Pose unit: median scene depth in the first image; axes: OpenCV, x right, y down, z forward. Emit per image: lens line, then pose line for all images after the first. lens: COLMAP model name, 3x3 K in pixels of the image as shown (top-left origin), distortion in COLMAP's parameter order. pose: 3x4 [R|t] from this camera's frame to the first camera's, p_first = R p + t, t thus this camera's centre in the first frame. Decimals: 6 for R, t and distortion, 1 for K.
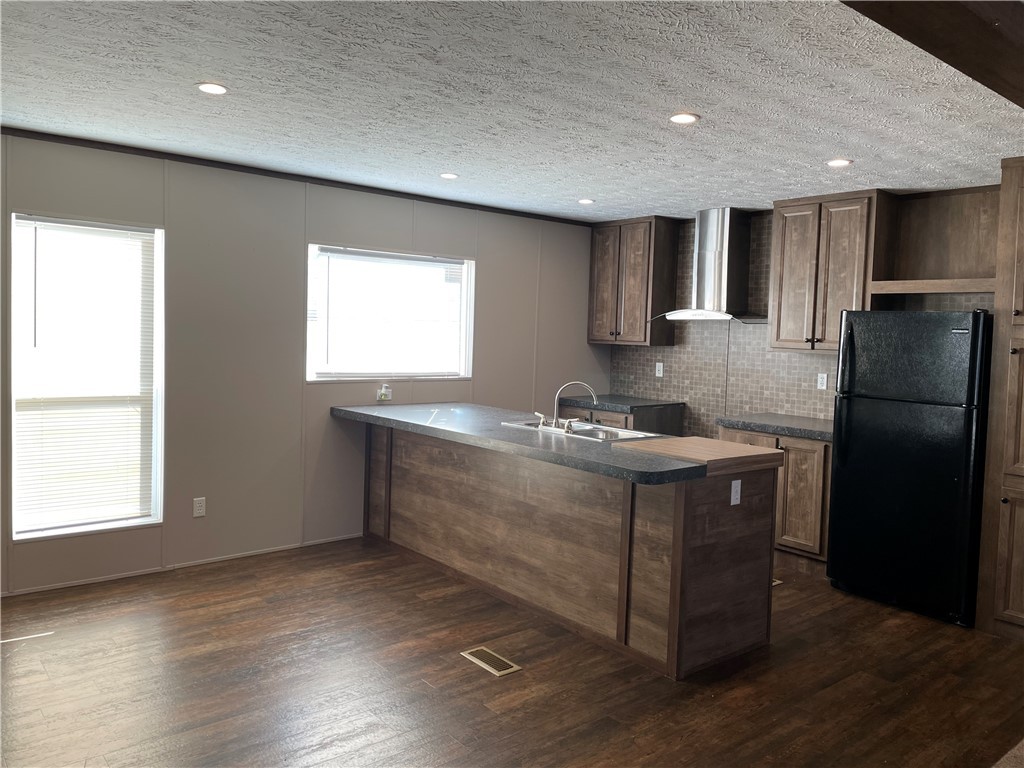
lens RADIAL K [[771.8, 0, 515.4], [0, 771.8, 376.1], [0, 0, 1]] dist [0.076293, -0.086073]
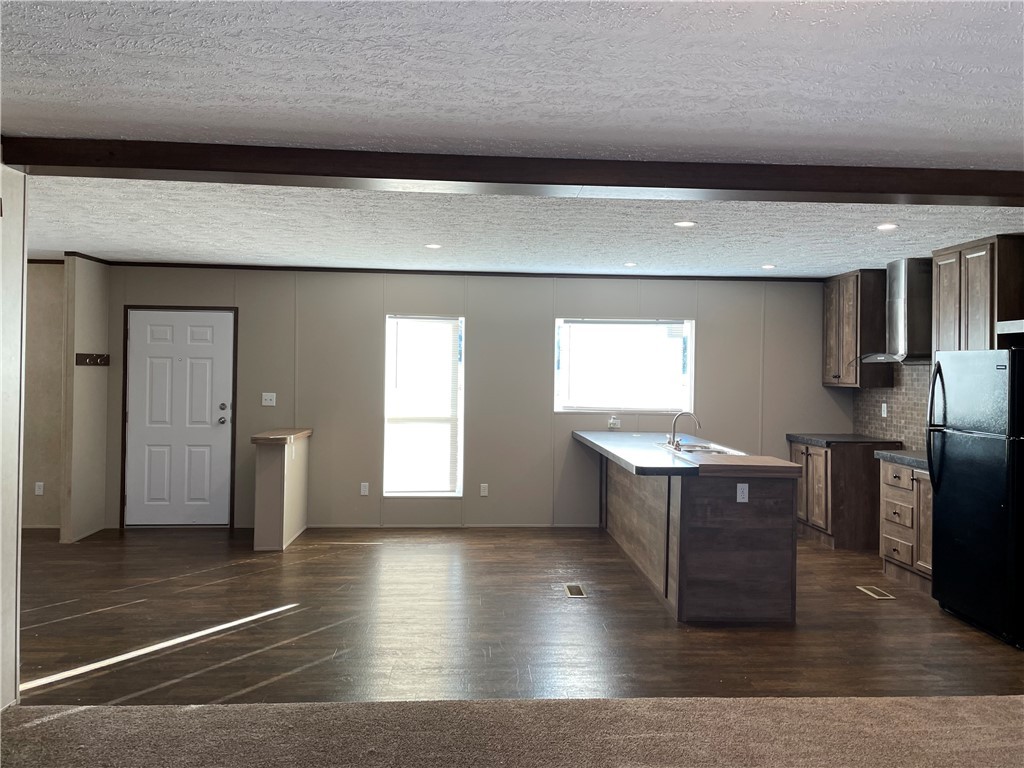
lens RADIAL K [[771.8, 0, 511.5], [0, 771.8, 382.2], [0, 0, 1]] dist [0.076293, -0.086073]
pose [[0.802780, -0.010704, -0.596179, 0.534731], [-0.025773, 0.998282, -0.052628, 0.029603], [0.595718, 0.057614, 0.801125, -0.212069]]
